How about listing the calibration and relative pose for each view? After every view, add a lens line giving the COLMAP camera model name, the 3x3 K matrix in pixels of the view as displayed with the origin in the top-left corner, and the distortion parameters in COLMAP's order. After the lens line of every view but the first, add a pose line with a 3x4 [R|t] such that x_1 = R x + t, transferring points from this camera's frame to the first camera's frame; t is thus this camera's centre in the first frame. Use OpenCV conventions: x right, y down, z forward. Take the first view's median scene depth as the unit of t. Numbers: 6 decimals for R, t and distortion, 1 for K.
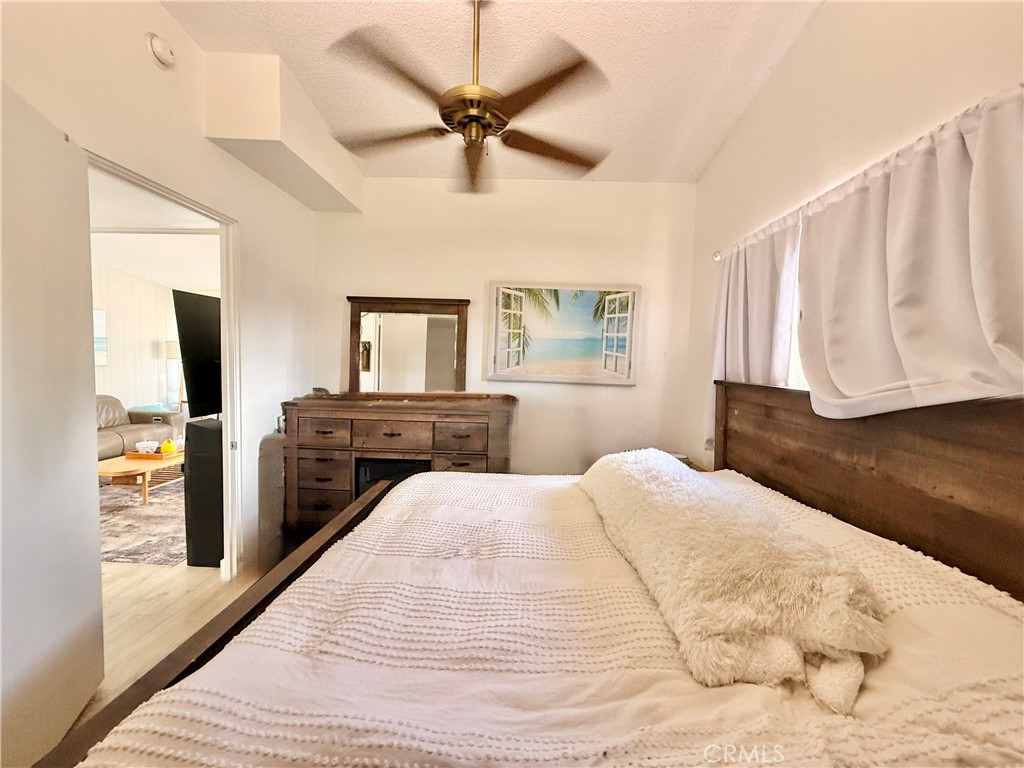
lens RADIAL K [[408.5, 0, 512.0], [0, 408.5, 384.0], [0, 0, 1]] dist [-0.000822, -0.000136]
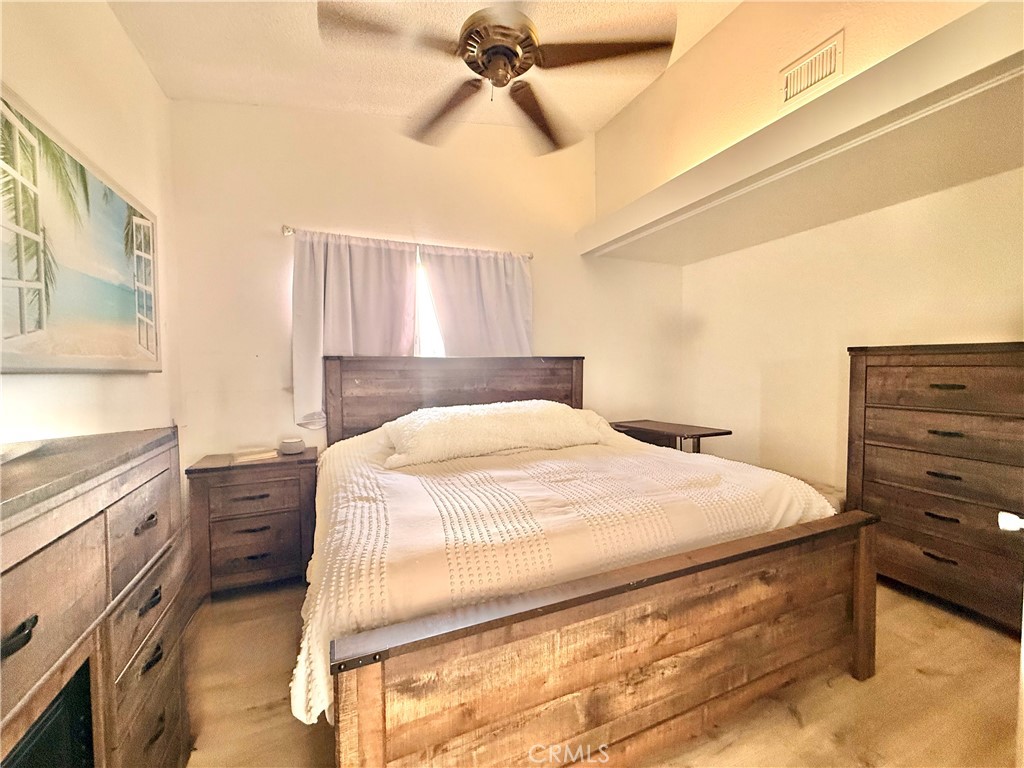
lens RADIAL K [[408.5, 0, 512.0], [0, 408.5, 384.0], [0, 0, 1]] dist [-0.000822, -0.000136]
pose [[-0.436498, -0.061052, 0.897632, -0.521456], [0.052641, 0.994253, 0.093222, -0.007744], [-0.898164, 0.087943, -0.430775, 0.785646]]
